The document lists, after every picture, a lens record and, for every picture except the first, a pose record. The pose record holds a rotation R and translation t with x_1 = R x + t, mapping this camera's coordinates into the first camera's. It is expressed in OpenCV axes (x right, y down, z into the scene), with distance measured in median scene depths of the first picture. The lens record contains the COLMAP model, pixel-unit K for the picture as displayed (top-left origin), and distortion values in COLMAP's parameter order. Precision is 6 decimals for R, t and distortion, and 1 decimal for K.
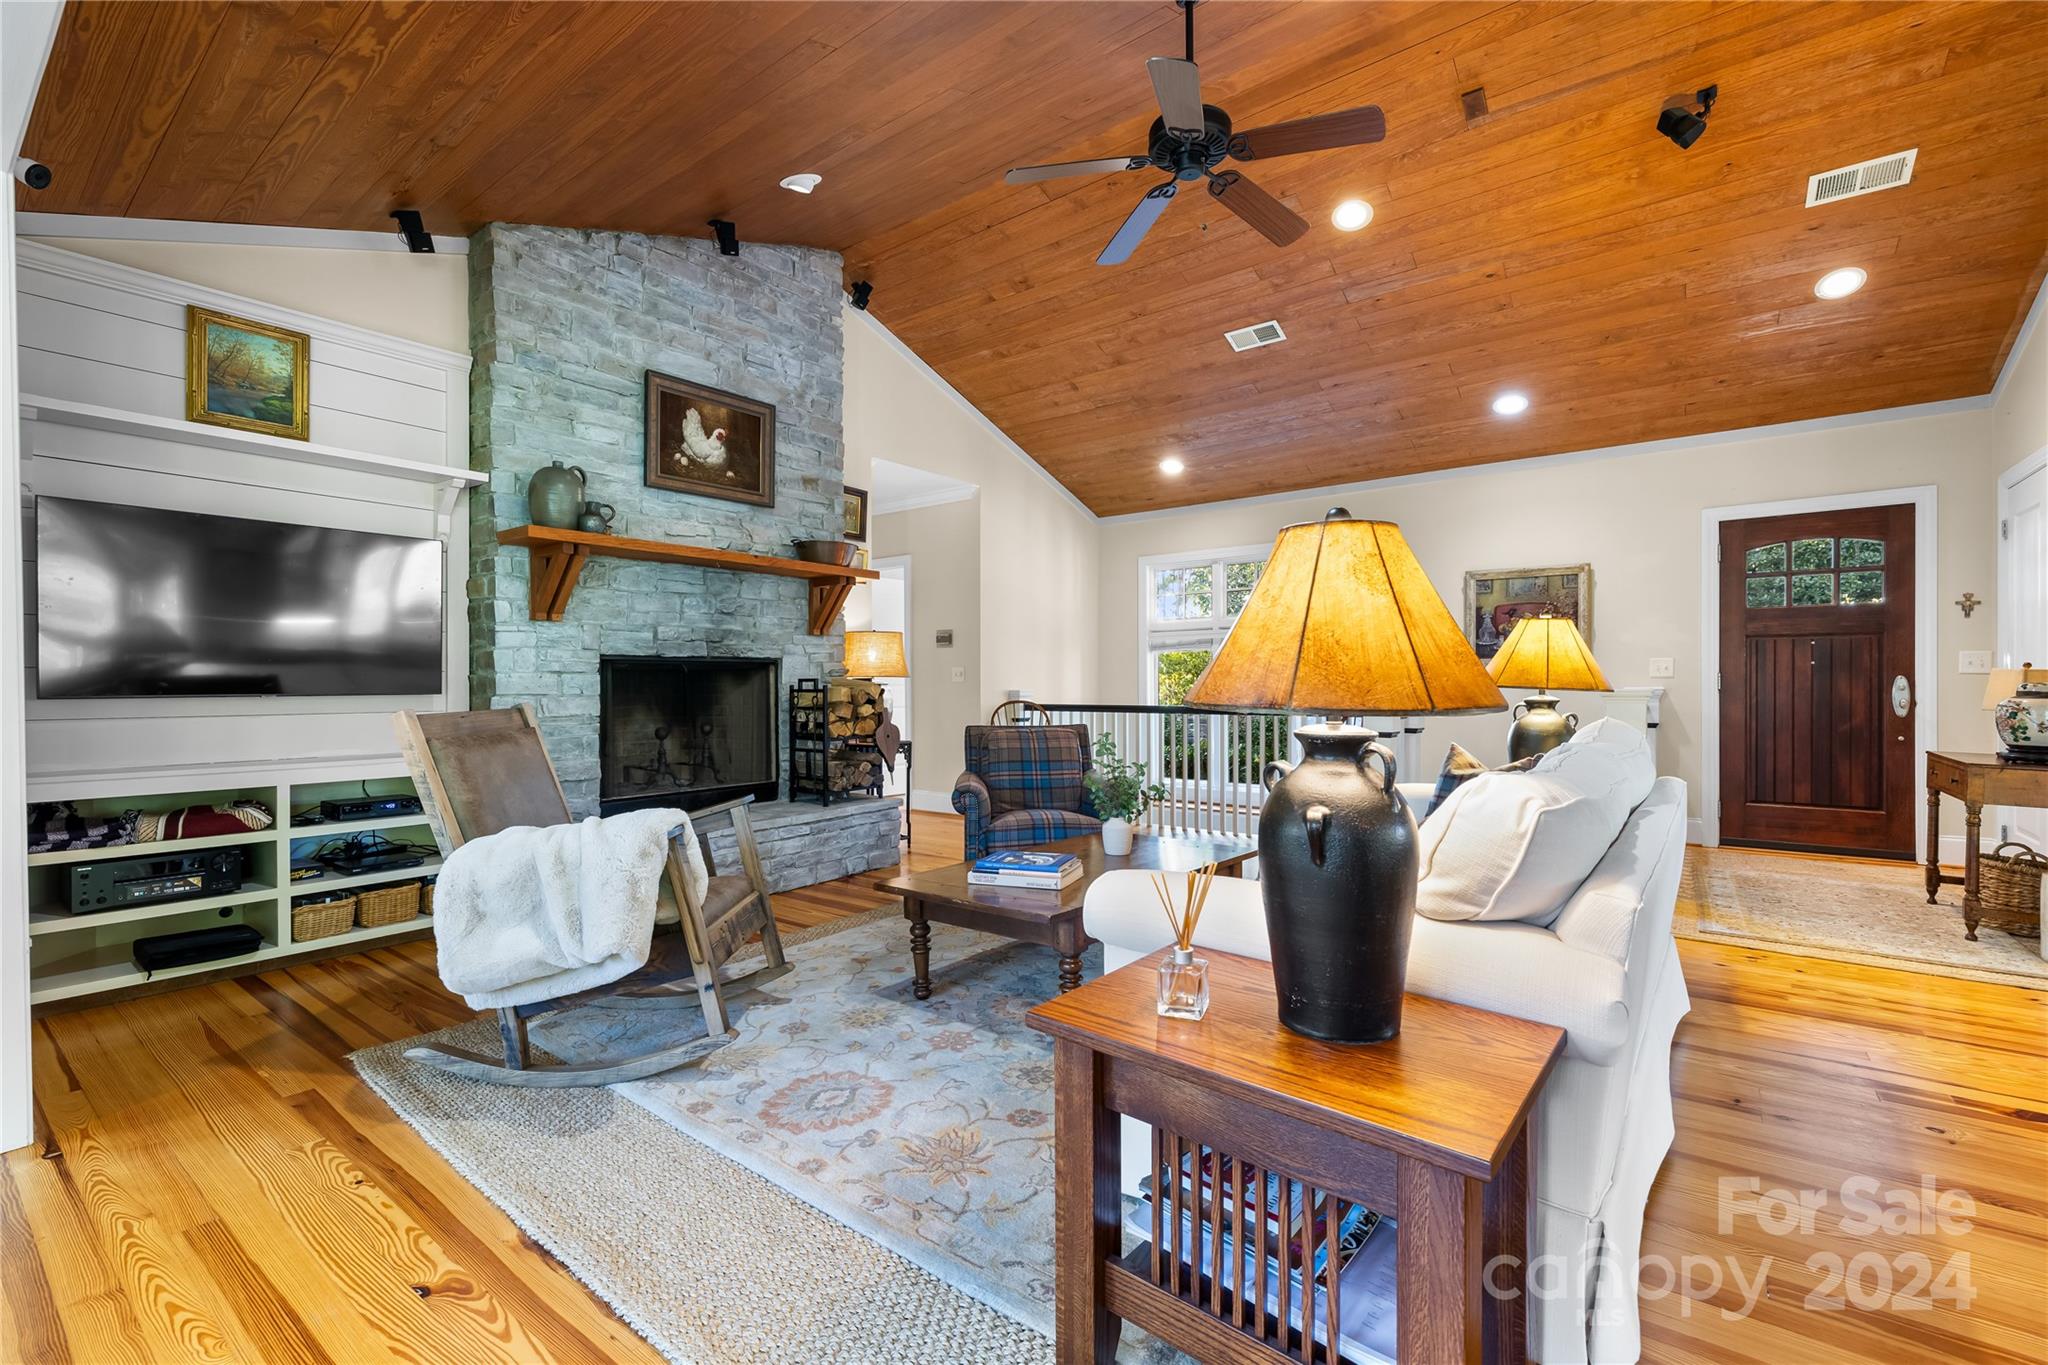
lens RADIAL K [[873.0, 0, 1026.2], [0, 873.0, 688.4], [0, 0, 1]] dist [0.000942, -0.000211]
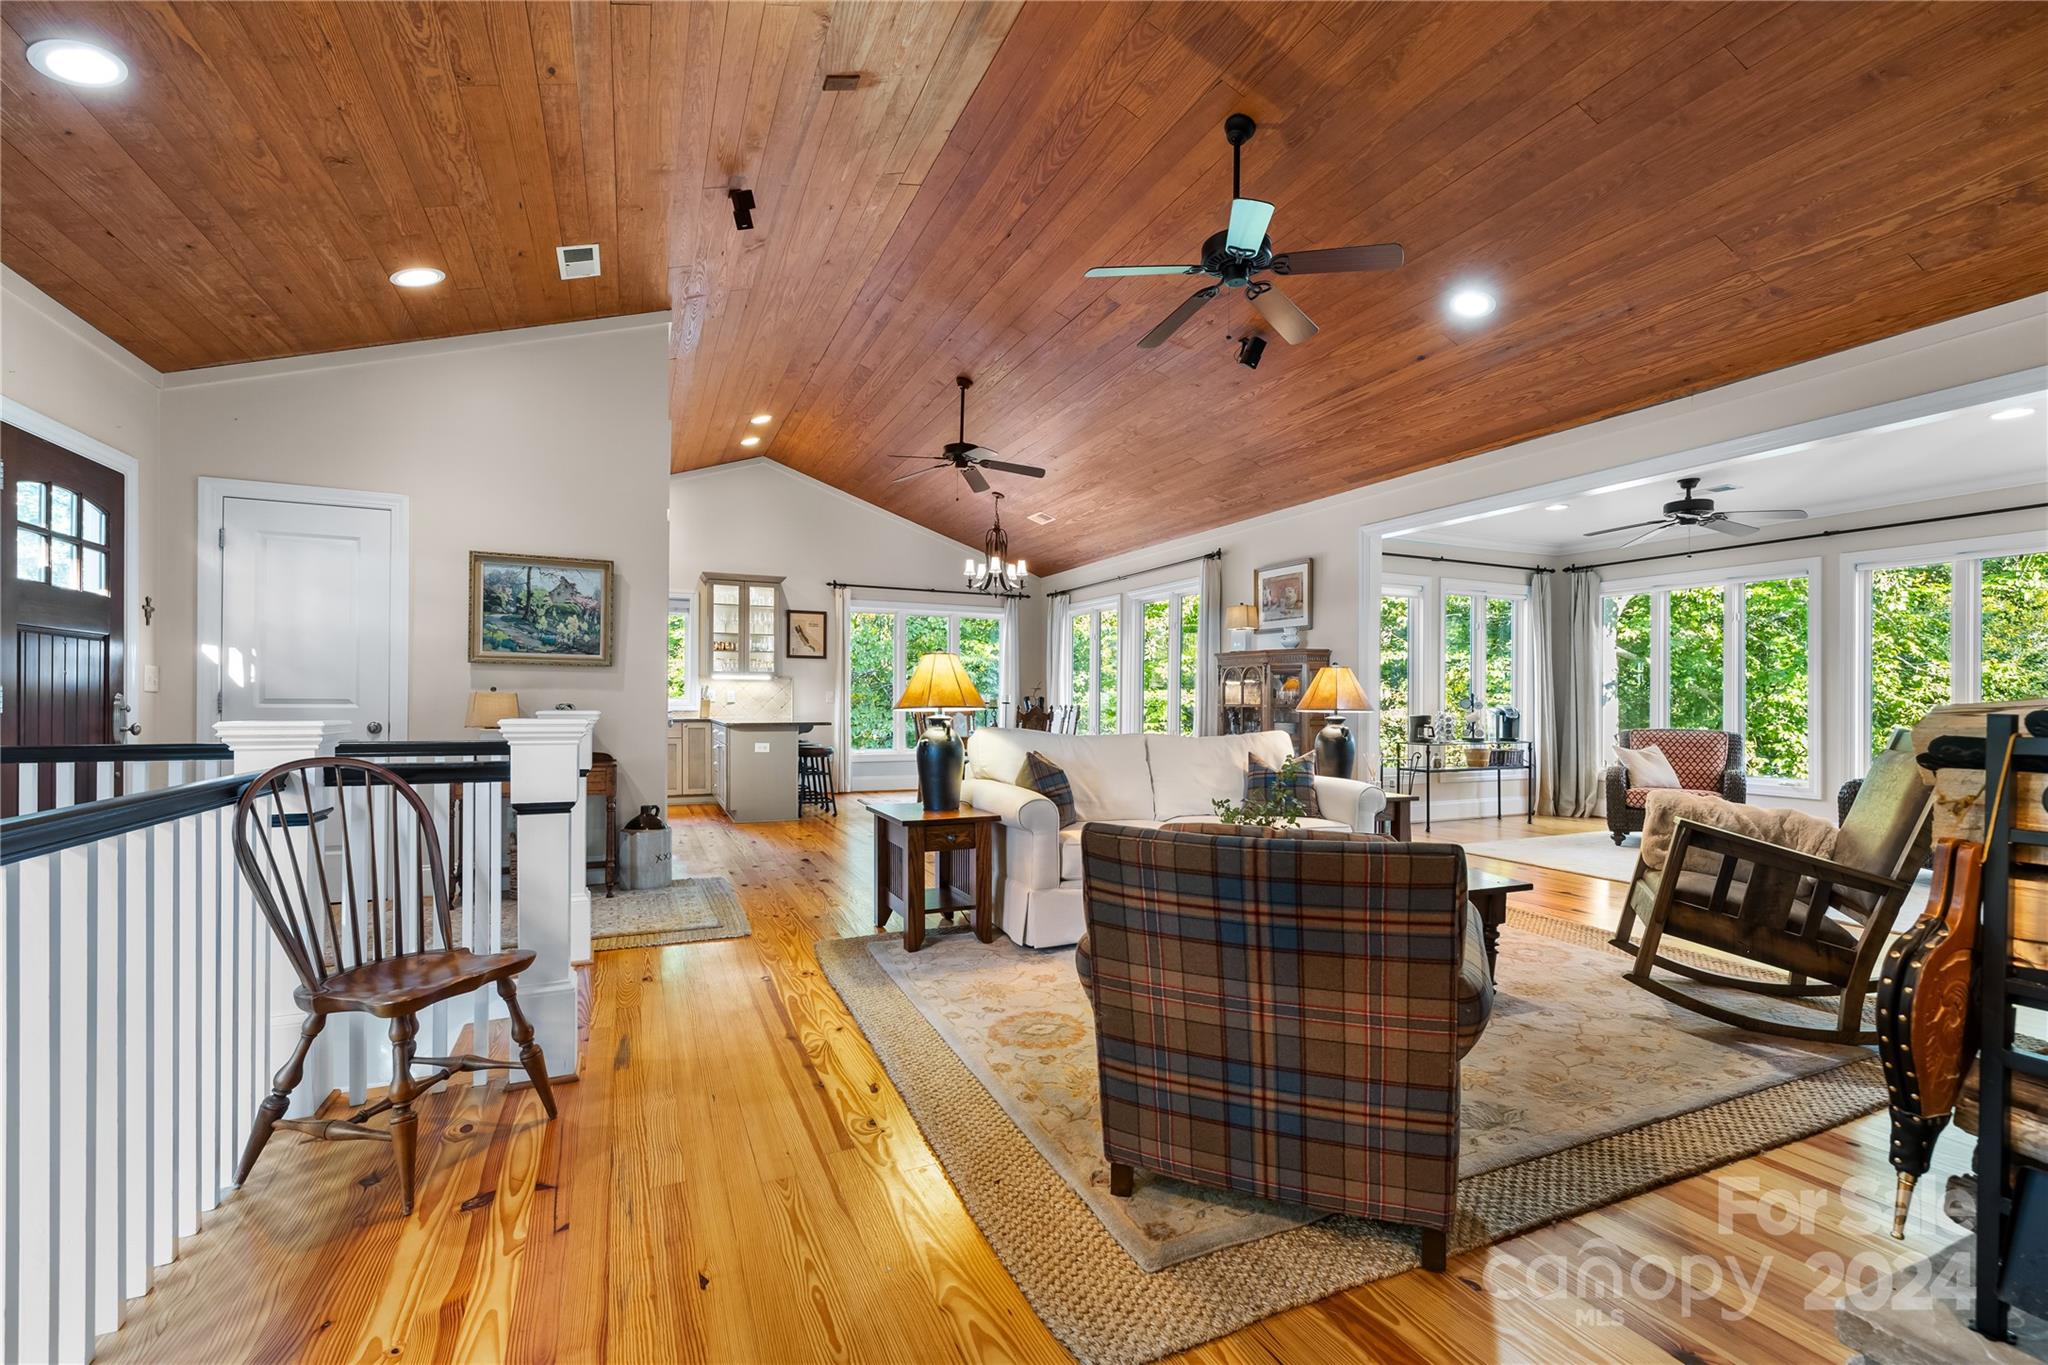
lens RADIAL K [[873.0, 0, 1028.1], [0, 873.0, 704.2], [0, 0, 1]] dist [0.000942, -0.000211]
pose [[-0.878530, -0.002194, 0.477683, -0.096704], [-0.000581, 0.999994, 0.003525, -0.007621], [-0.477688, 0.002819, -0.878525, 1.511473]]
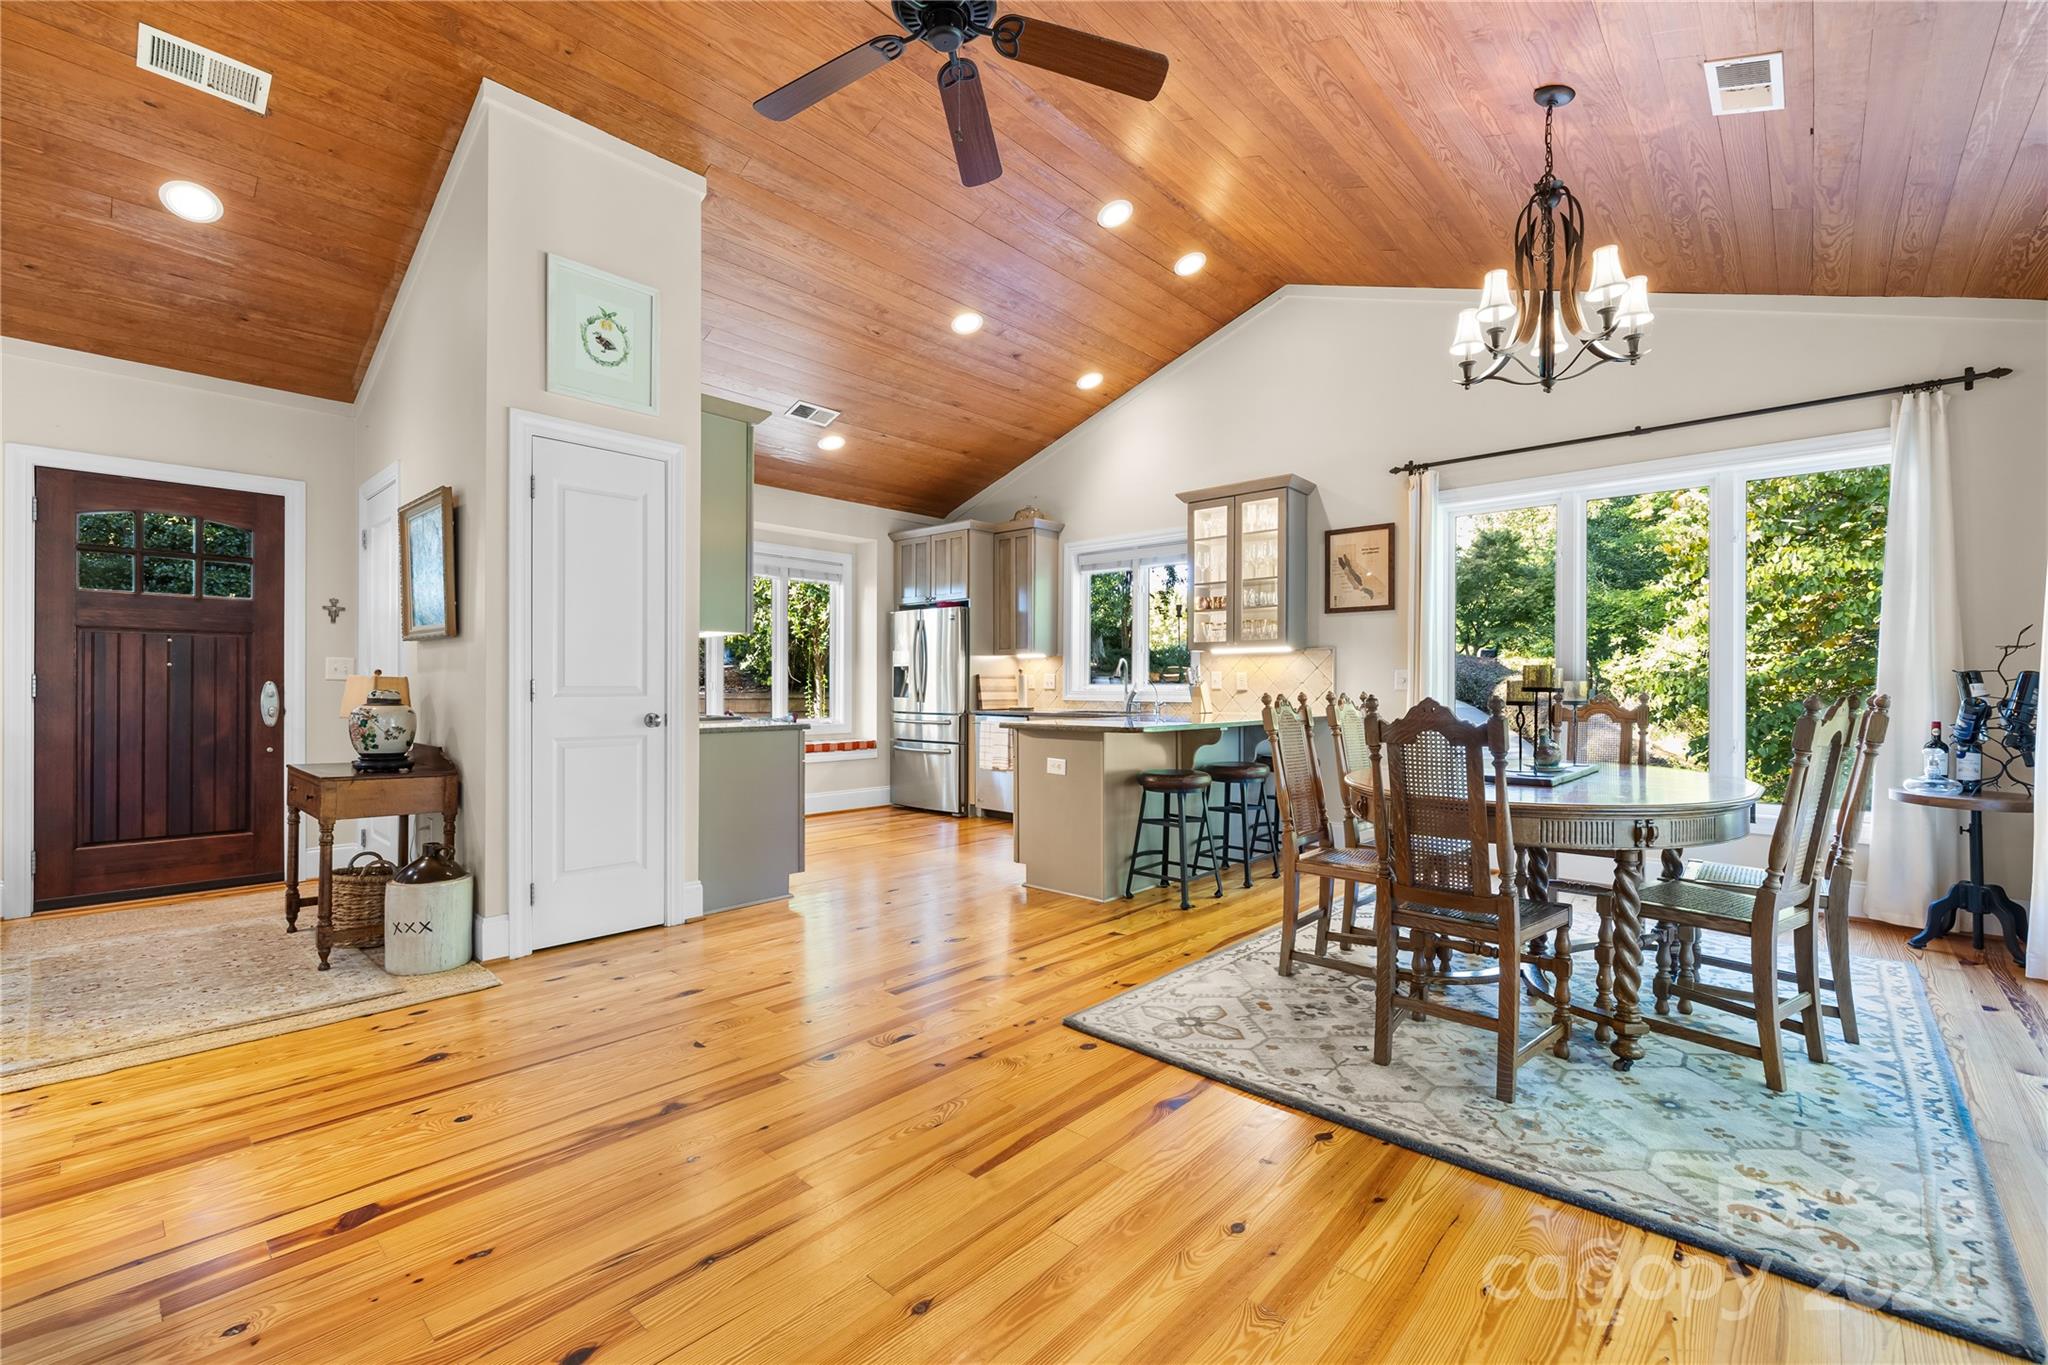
lens RADIAL K [[873.0, 0, 1031.9], [0, 873.0, 685.2], [0, 0, 1]] dist [0.000942, -0.000211]
pose [[0.090176, 0.006049, 0.995907, 0.183570], [0.002098, 0.999978, -0.006264, -0.003397], [-0.995924, 0.002654, 0.090161, 0.137855]]
